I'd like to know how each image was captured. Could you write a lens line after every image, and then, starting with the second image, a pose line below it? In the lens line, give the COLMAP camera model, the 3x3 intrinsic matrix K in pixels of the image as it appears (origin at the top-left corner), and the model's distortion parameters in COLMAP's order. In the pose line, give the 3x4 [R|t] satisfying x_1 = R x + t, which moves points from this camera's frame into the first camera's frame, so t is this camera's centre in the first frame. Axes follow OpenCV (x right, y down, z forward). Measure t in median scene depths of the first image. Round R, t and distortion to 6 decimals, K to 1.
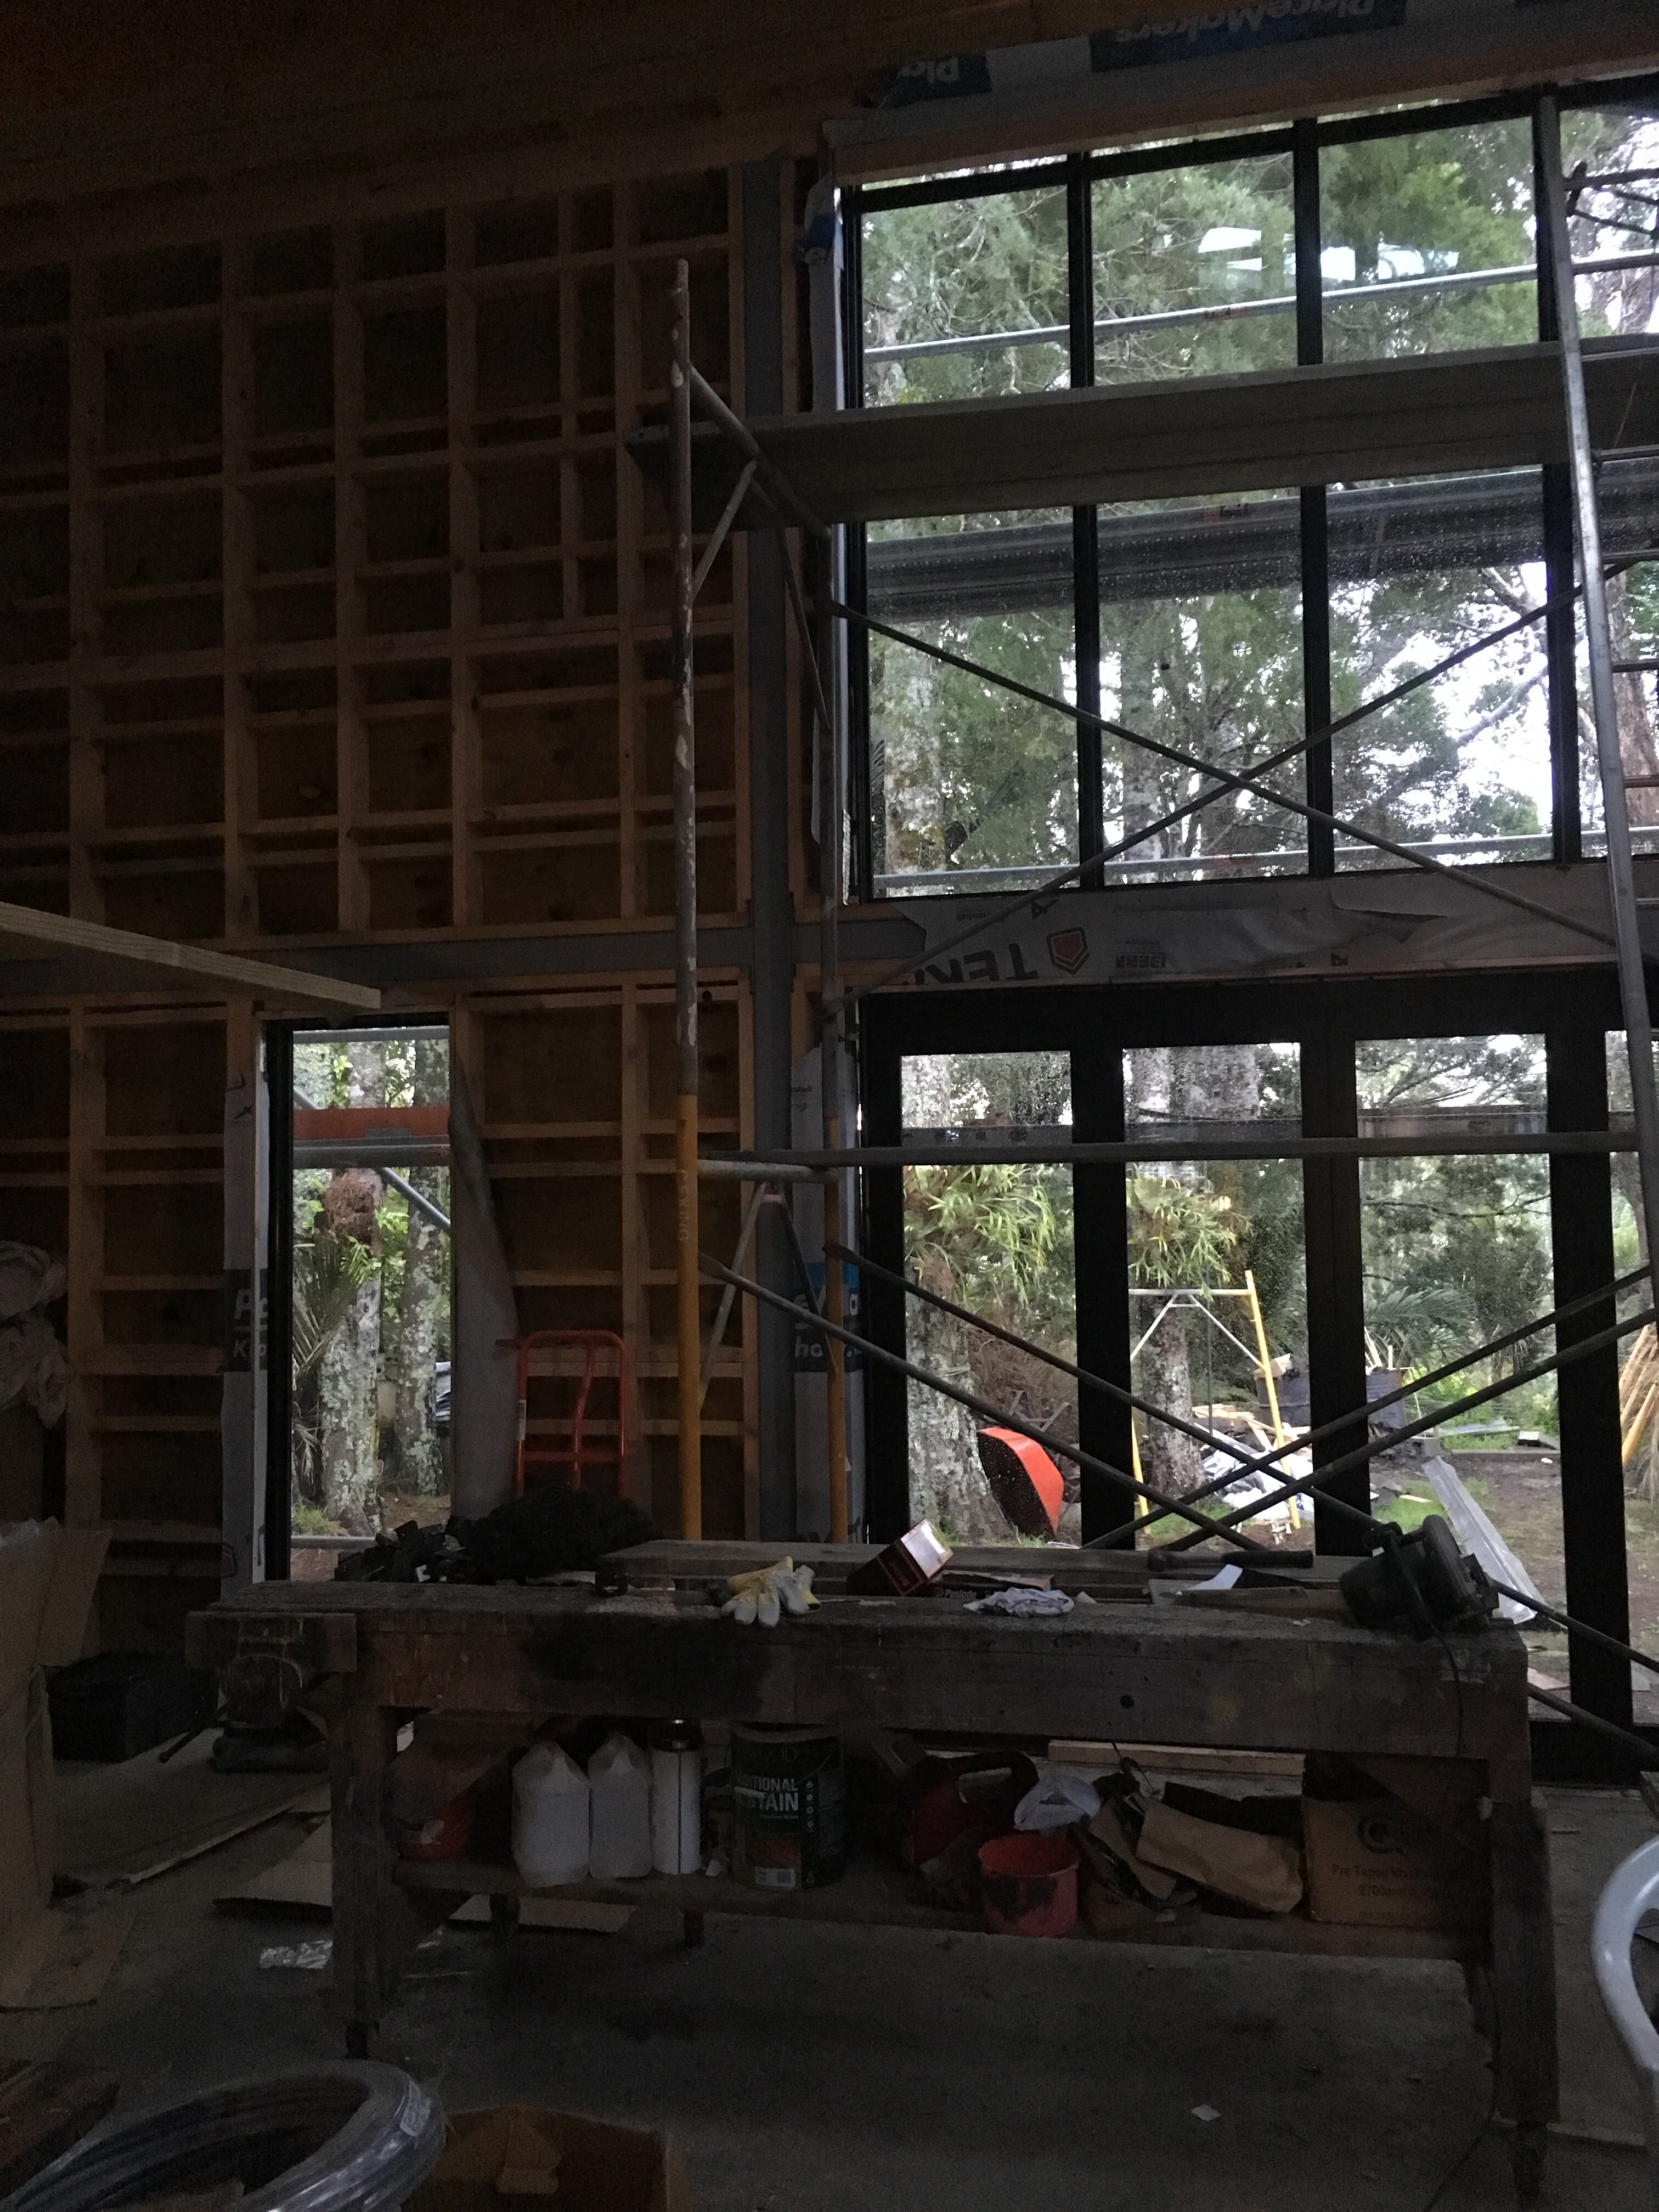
lens RADIAL K [[1868.9, 0, 829.5], [0, 1868.9, 1106.0], [0, 0, 1]] dist [0.070581, -0.091524]
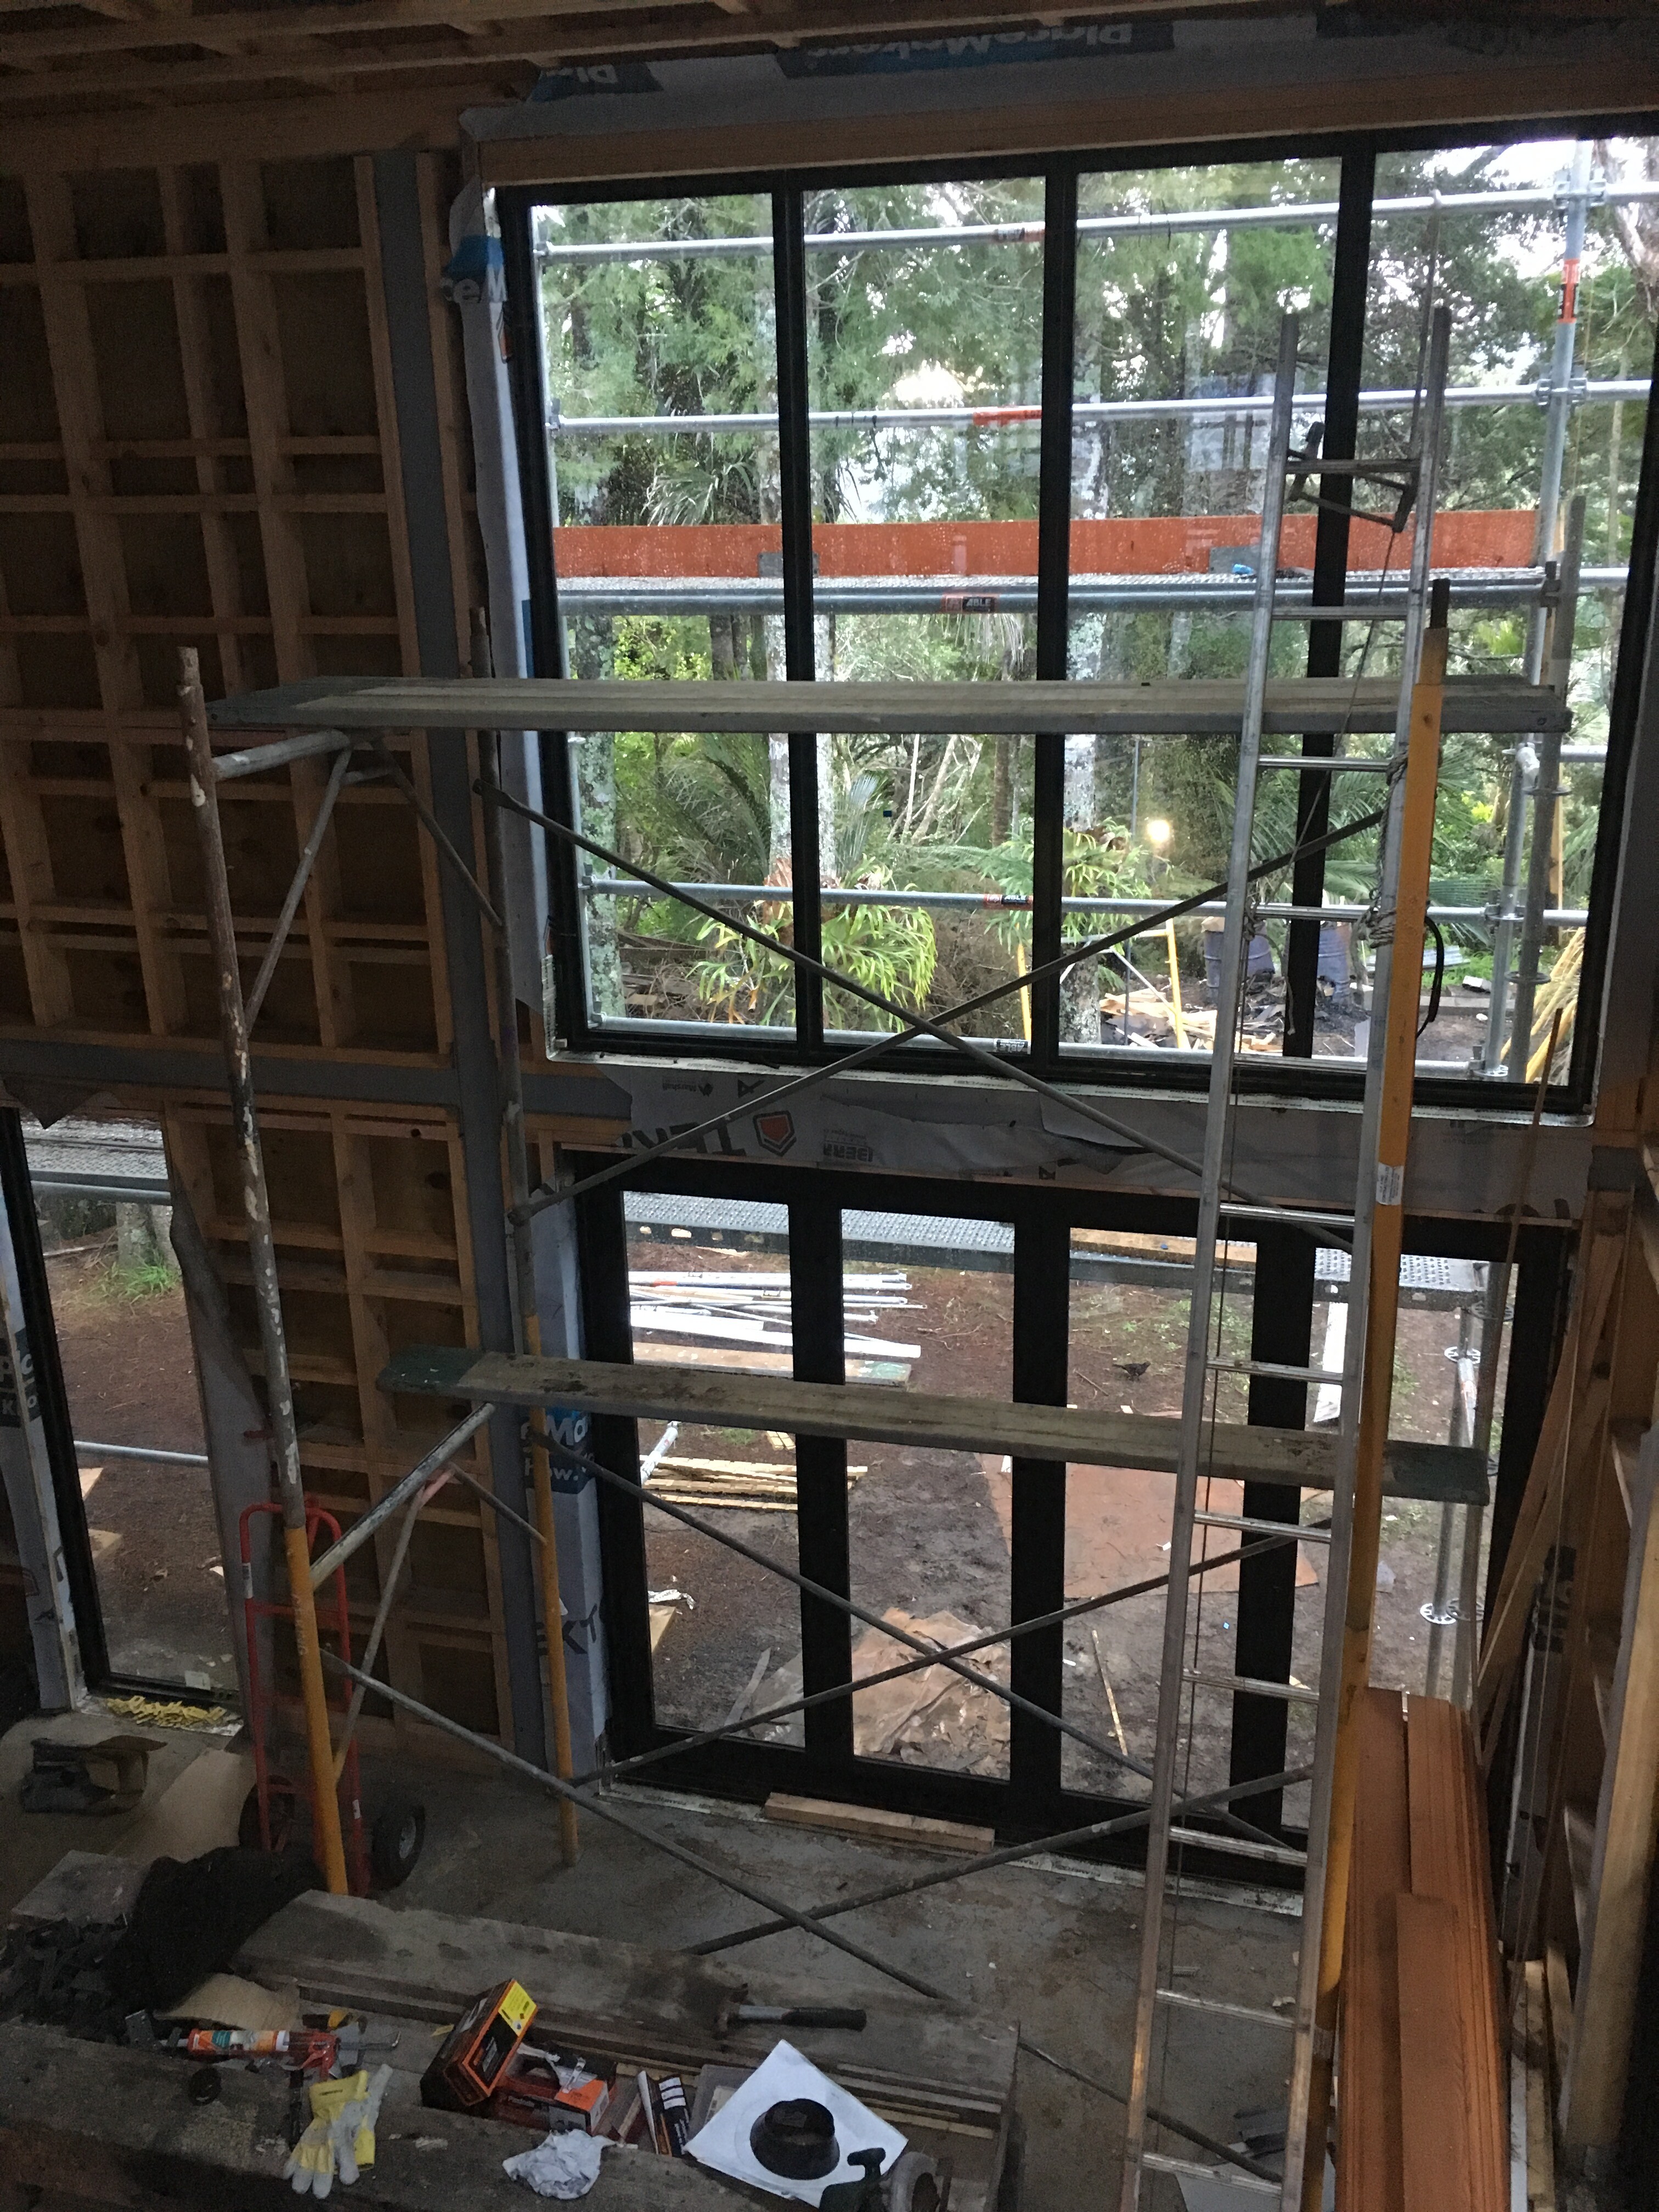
lens RADIAL K [[1868.9, 0, 829.5], [0, 1868.9, 1106.0], [0, 0, 1]] dist [0.070581, -0.091524]
pose [[0.999645, 0.004413, -0.026286, 0.171428], [0.005786, 0.926762, 0.375605, -0.430304], [0.026019, -0.375624, 0.926407, 0.120978]]
